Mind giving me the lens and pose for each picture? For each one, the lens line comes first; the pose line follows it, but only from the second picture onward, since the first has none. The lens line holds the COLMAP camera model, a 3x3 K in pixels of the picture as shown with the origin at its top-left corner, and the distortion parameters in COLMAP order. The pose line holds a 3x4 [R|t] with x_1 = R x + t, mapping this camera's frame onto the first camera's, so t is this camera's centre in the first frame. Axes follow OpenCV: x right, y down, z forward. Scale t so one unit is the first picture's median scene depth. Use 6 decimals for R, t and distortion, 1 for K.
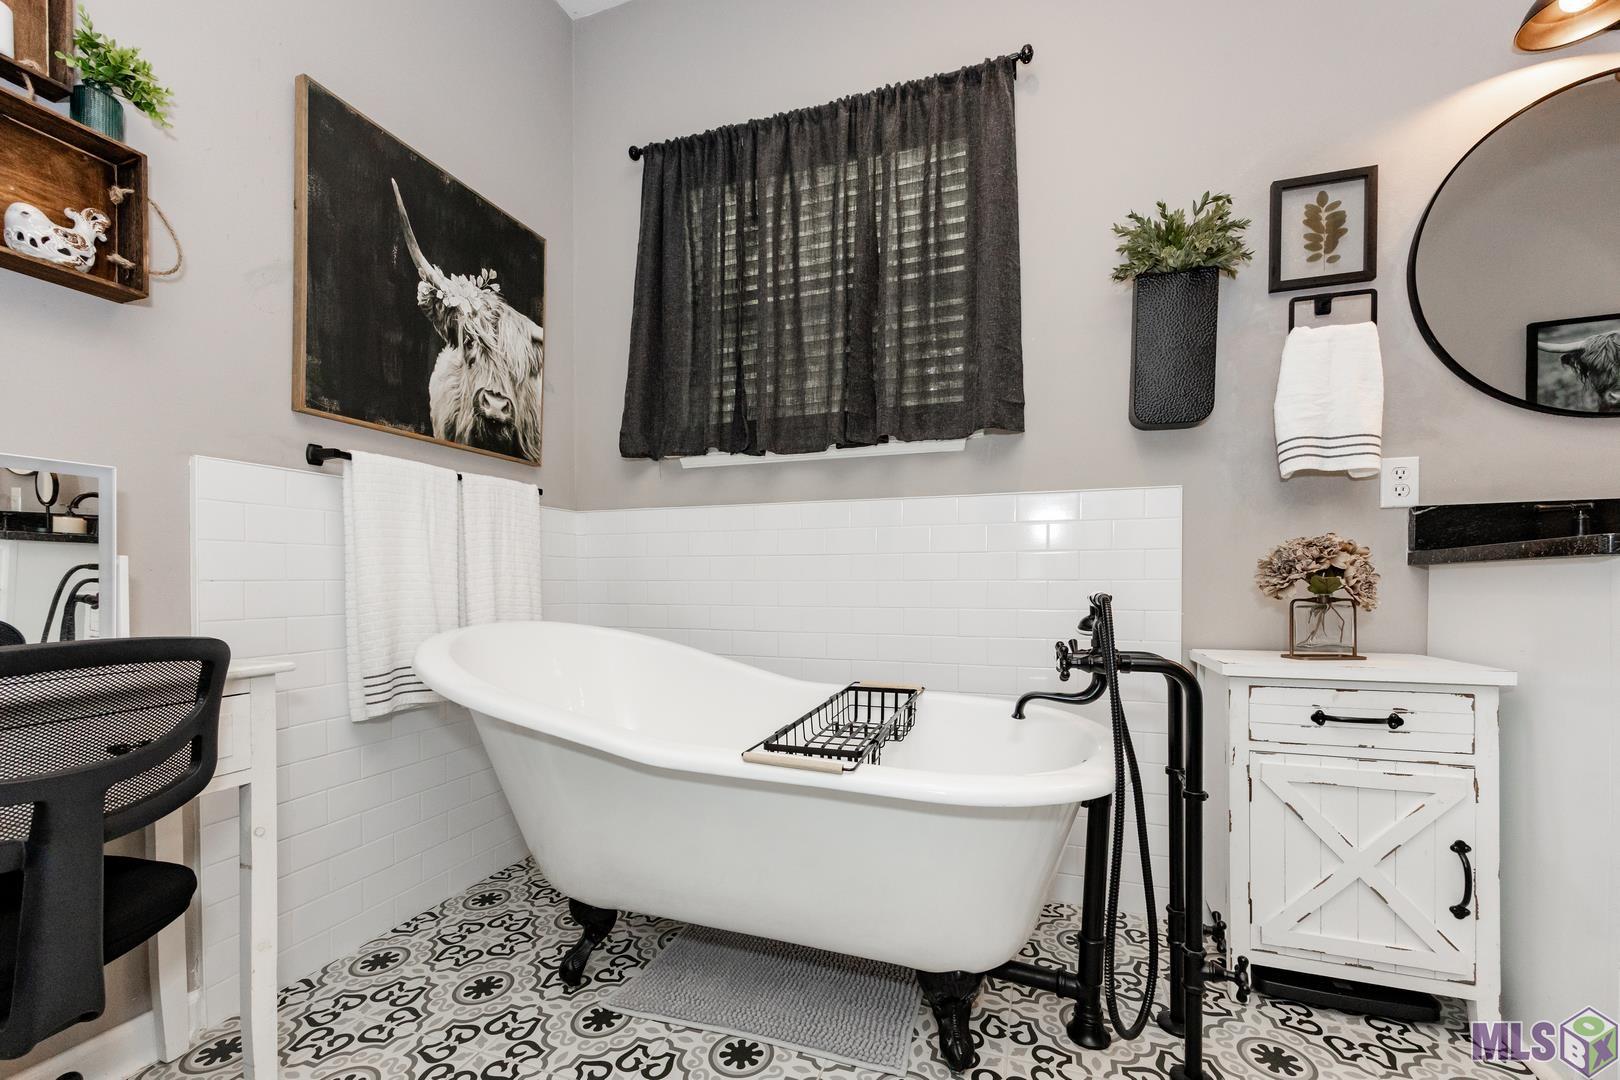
lens RADIAL K [[666.9, 0, 806.2], [0, 666.9, 580.2], [0, 0, 1]] dist [-0.000143, 0.000214]
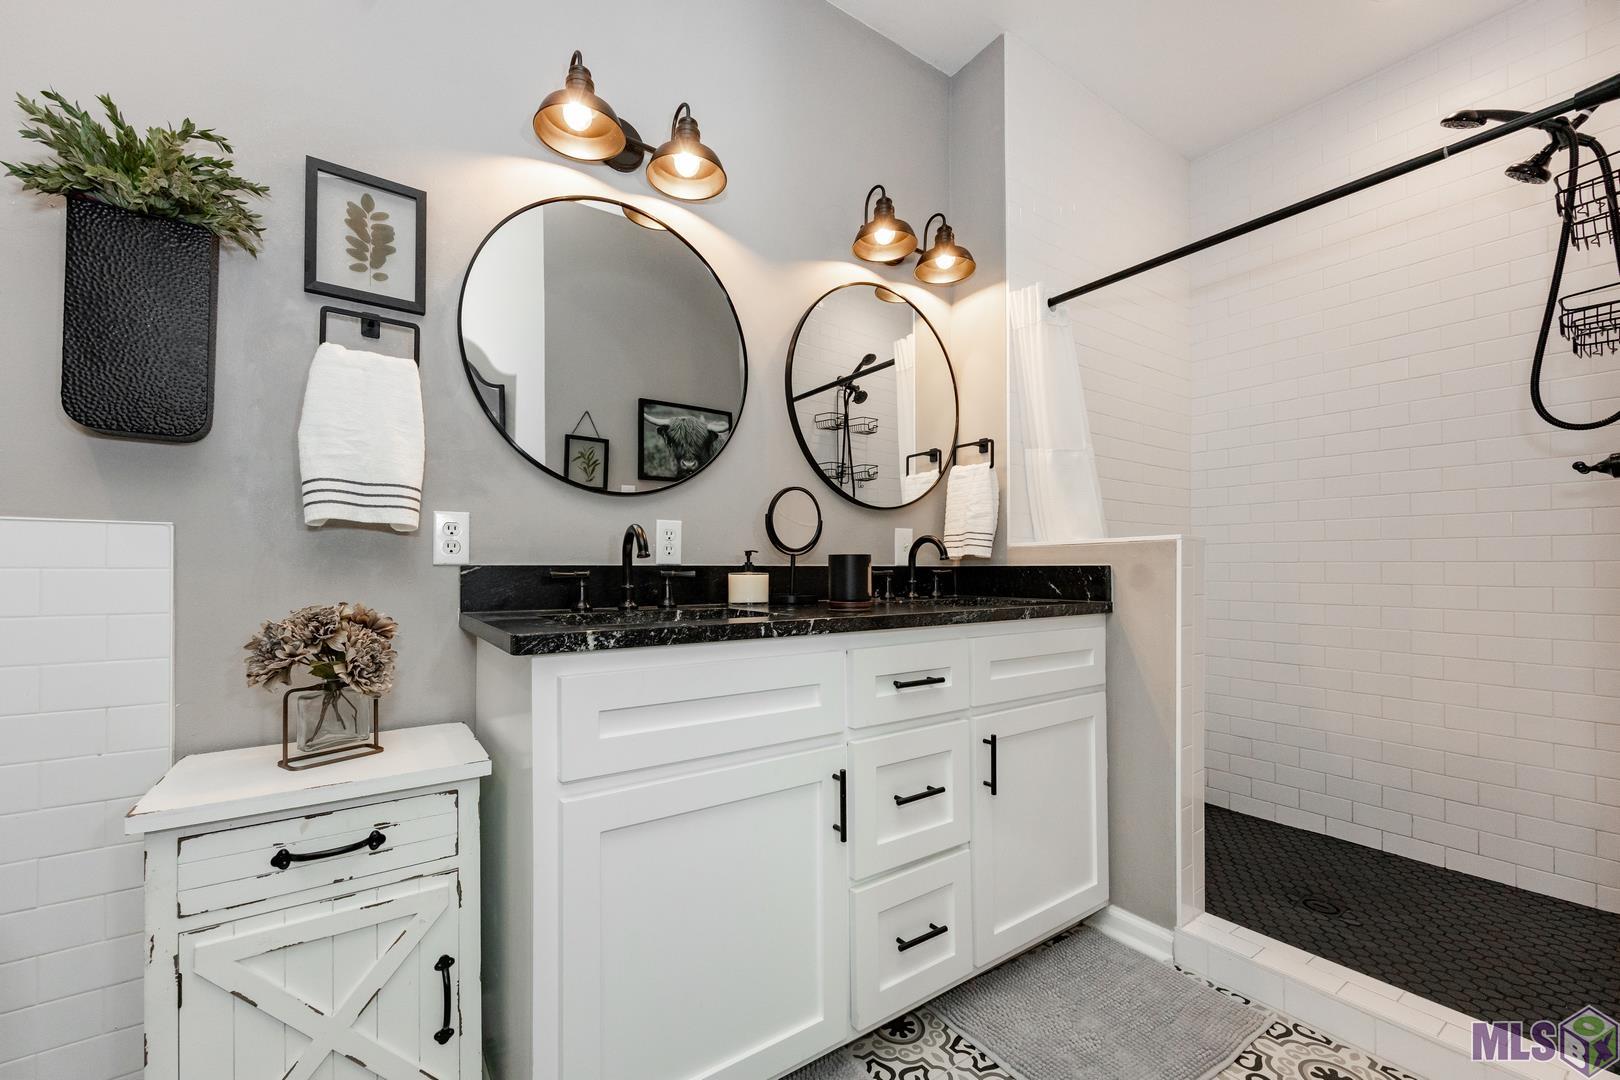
lens RADIAL K [[640.9, 0, 816.5], [0, 640.9, 546.4], [0, 0, 1]] dist [-0.000453, -0.000103]
pose [[0.552947, 0.021477, 0.832940, 0.425570], [0.002969, 0.999611, -0.027745, -0.109268], [-0.833211, 0.017815, 0.552668, 0.076258]]
